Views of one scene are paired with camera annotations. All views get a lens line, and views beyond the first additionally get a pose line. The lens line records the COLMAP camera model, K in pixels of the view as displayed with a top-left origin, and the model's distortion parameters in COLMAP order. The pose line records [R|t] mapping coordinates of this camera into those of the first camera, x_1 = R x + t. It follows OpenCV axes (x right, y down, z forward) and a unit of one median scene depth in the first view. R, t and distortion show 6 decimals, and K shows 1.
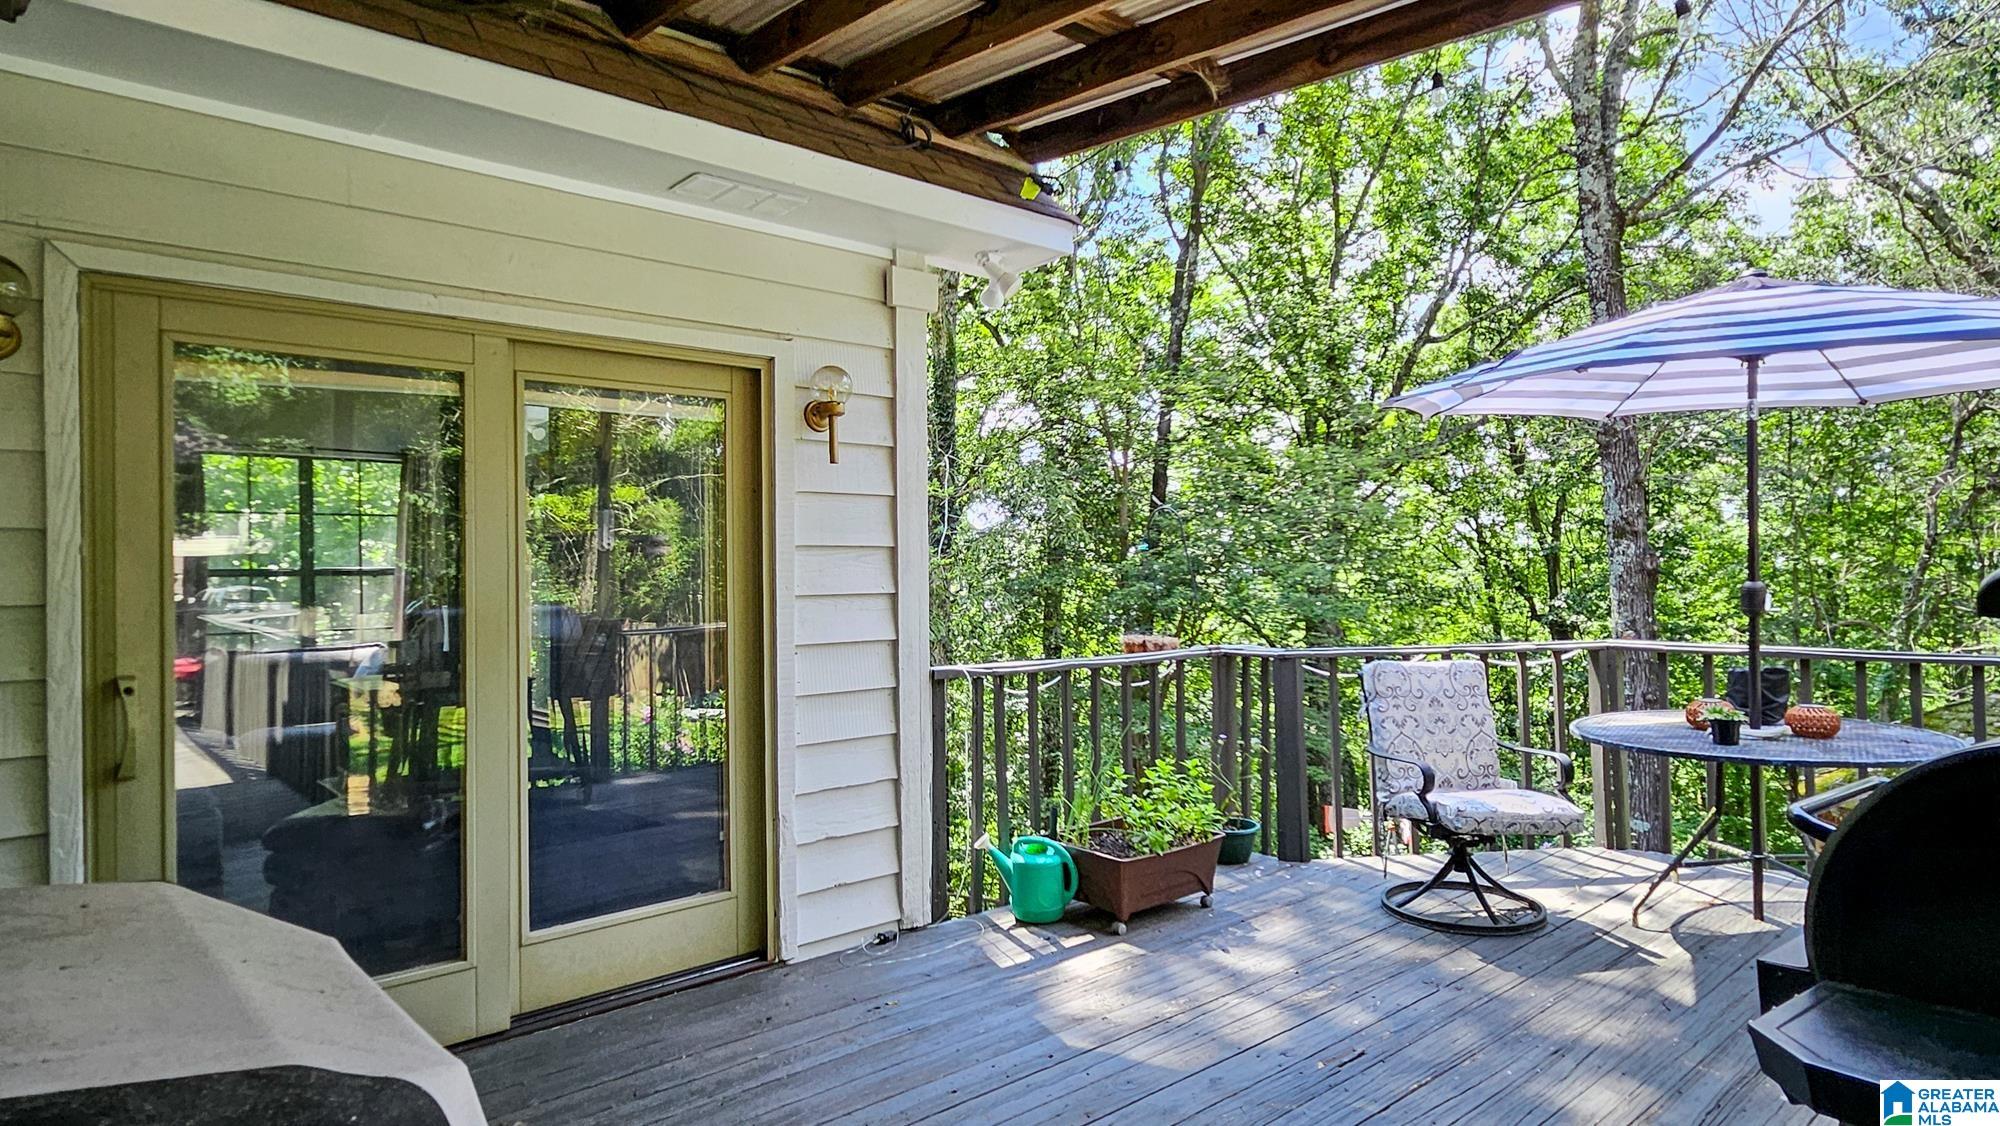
lens RADIAL K [[1171.1, 0, 1005.1], [0, 1171.1, 557.8], [0, 0, 1]] dist [0.005478, 0.005106]
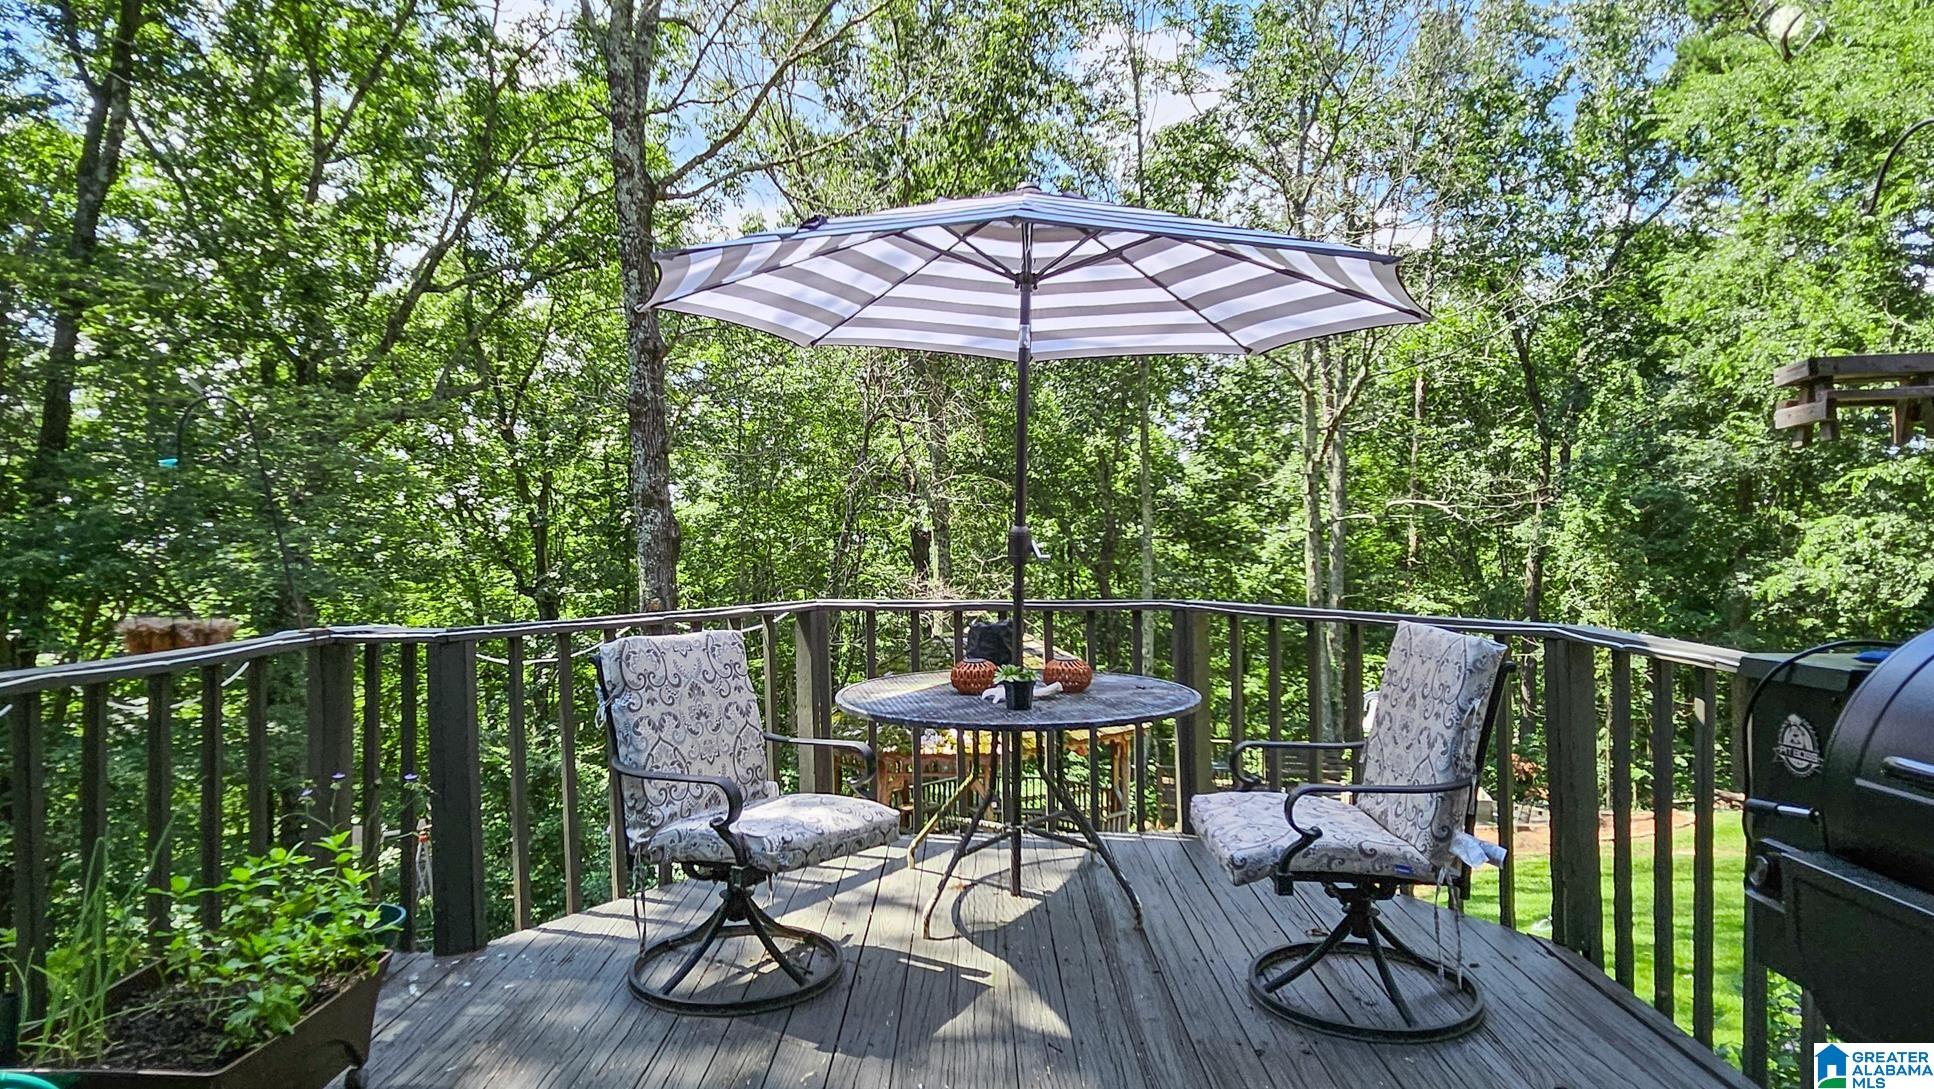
lens RADIAL K [[1132.4, 0, 971.9], [0, 1132.4, 539.4], [0, 0, 1]] dist [0.005478, 0.005106]
pose [[0.669525, 0.009409, 0.742730, -0.033001], [-0.011525, 0.999931, -0.002278, 0.026176], [-0.742700, -0.007035, 0.669587, 0.350217]]
